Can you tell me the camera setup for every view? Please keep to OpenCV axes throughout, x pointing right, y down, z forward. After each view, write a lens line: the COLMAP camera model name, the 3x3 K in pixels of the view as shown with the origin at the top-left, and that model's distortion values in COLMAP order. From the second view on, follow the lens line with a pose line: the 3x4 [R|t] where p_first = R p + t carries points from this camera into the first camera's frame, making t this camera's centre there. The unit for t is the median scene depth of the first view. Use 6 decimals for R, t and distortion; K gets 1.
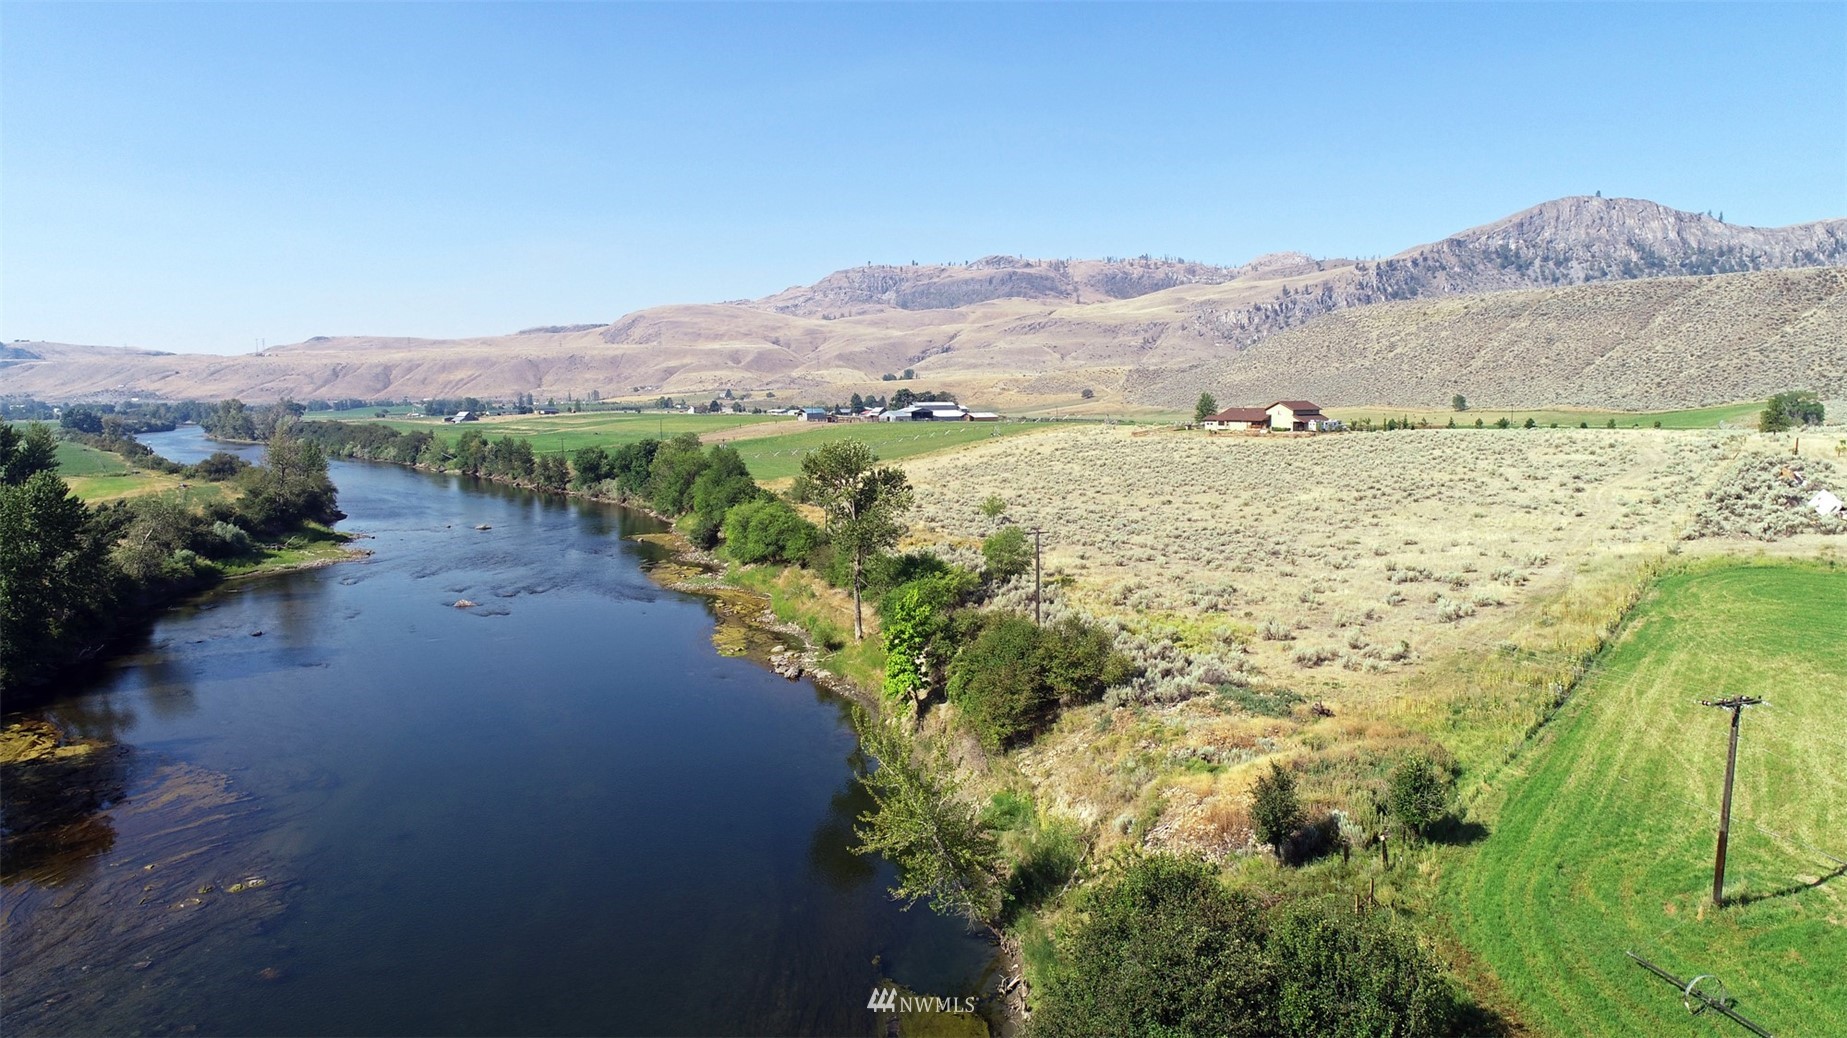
lens RADIAL K [[1238.8, 0, 921.2], [0, 1238.8, 525.3], [0, 0, 1]] dist [0.004399, -0.002417]
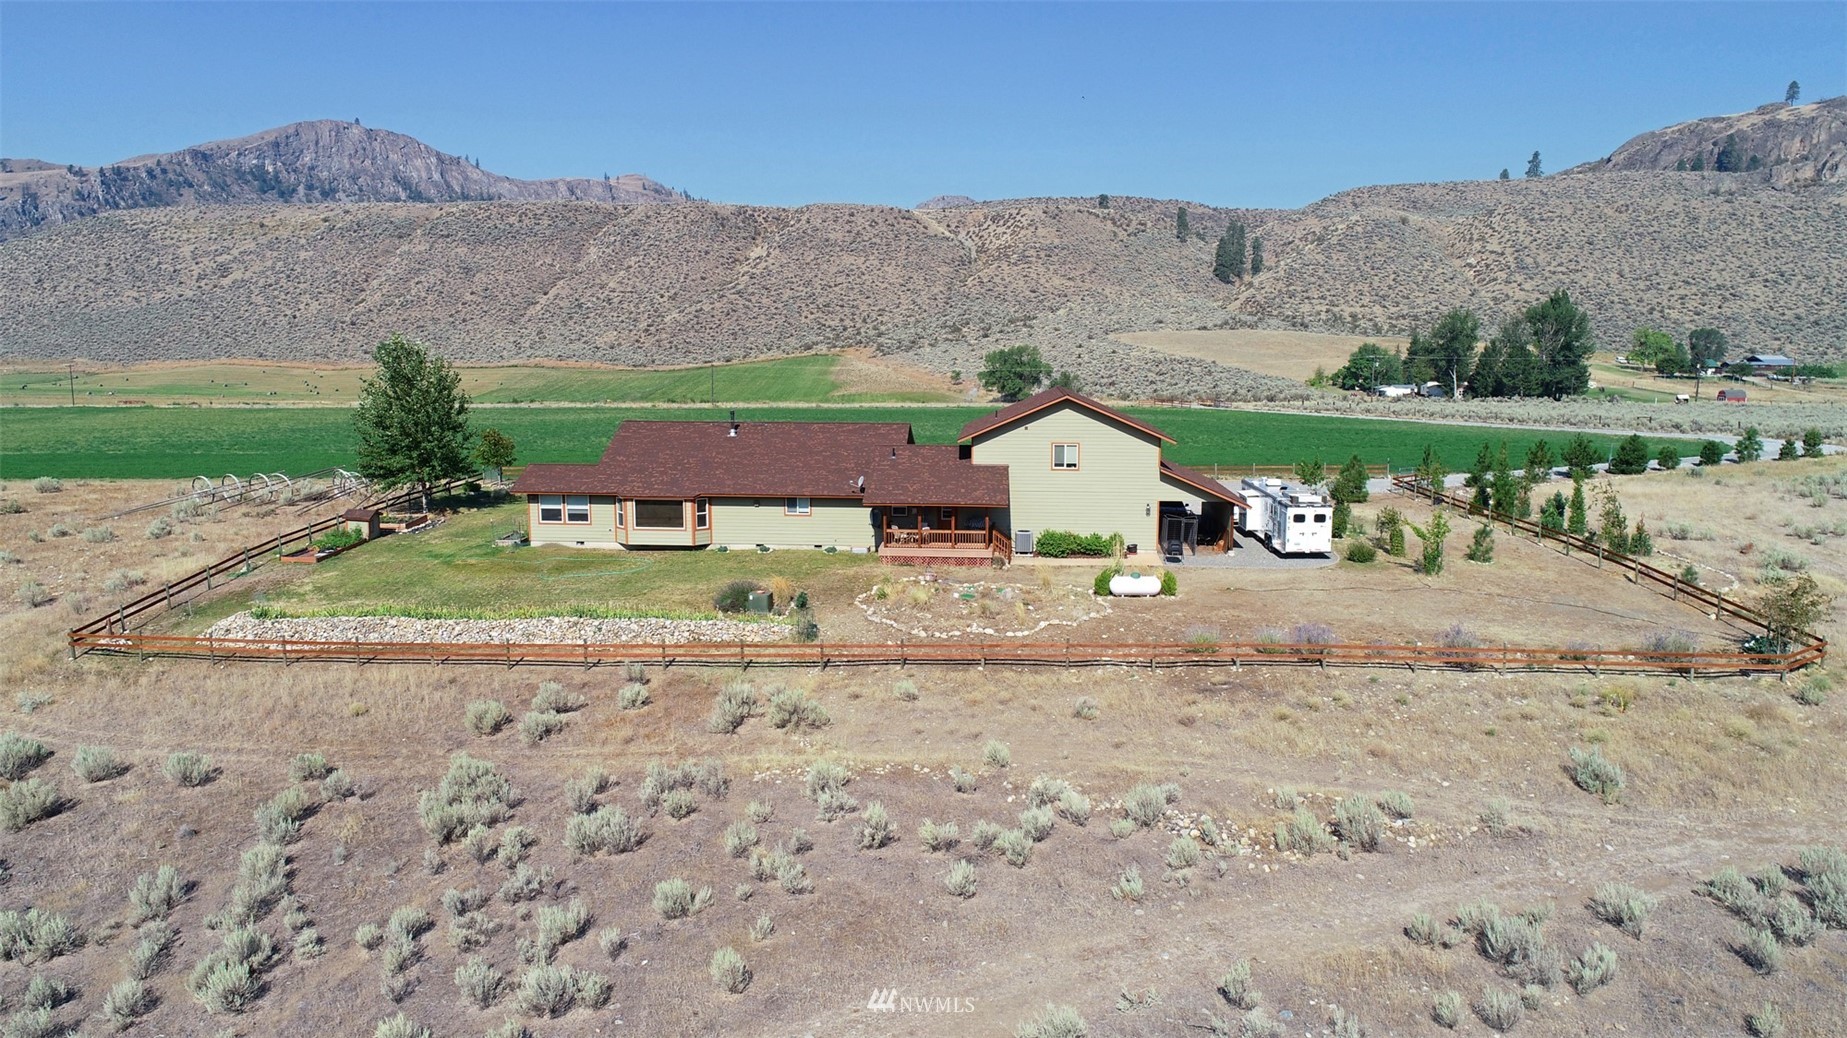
lens RADIAL K [[1238.8, 0, 921.2], [0, 1238.8, 525.3], [0, 0, 1]] dist [0.004399, -0.002417]
pose [[0.582509, -0.111382, 0.805157, 0.017981], [0.076679, 0.993679, 0.081986, -0.013983], [-0.809199, 0.013981, 0.587368, 0.130394]]
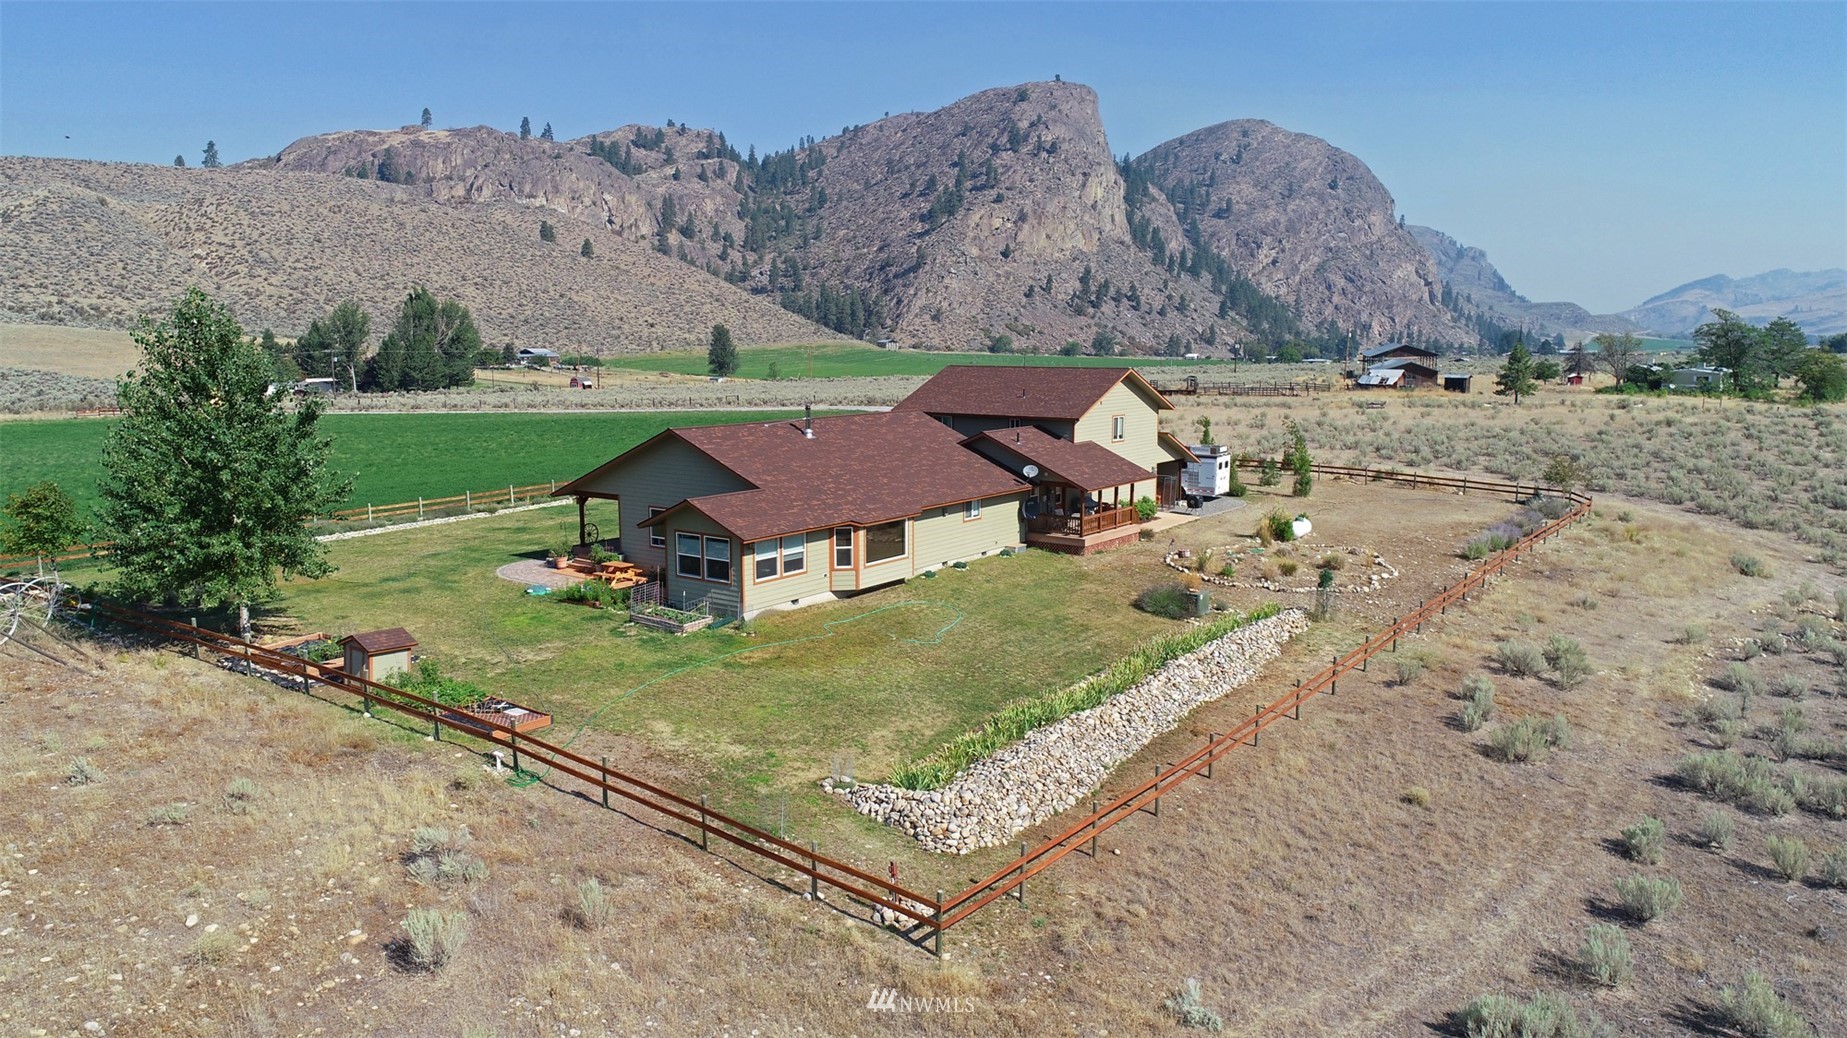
lens RADIAL K [[1238.8, 0, 921.2], [0, 1238.8, 525.3], [0, 0, 1]] dist [0.004399, -0.002417]
pose [[-0.380957, -0.129260, 0.915513, 0.017714], [0.099716, 0.978660, 0.179669, -0.016314], [-0.919200, 0.159738, -0.359939, 0.157917]]
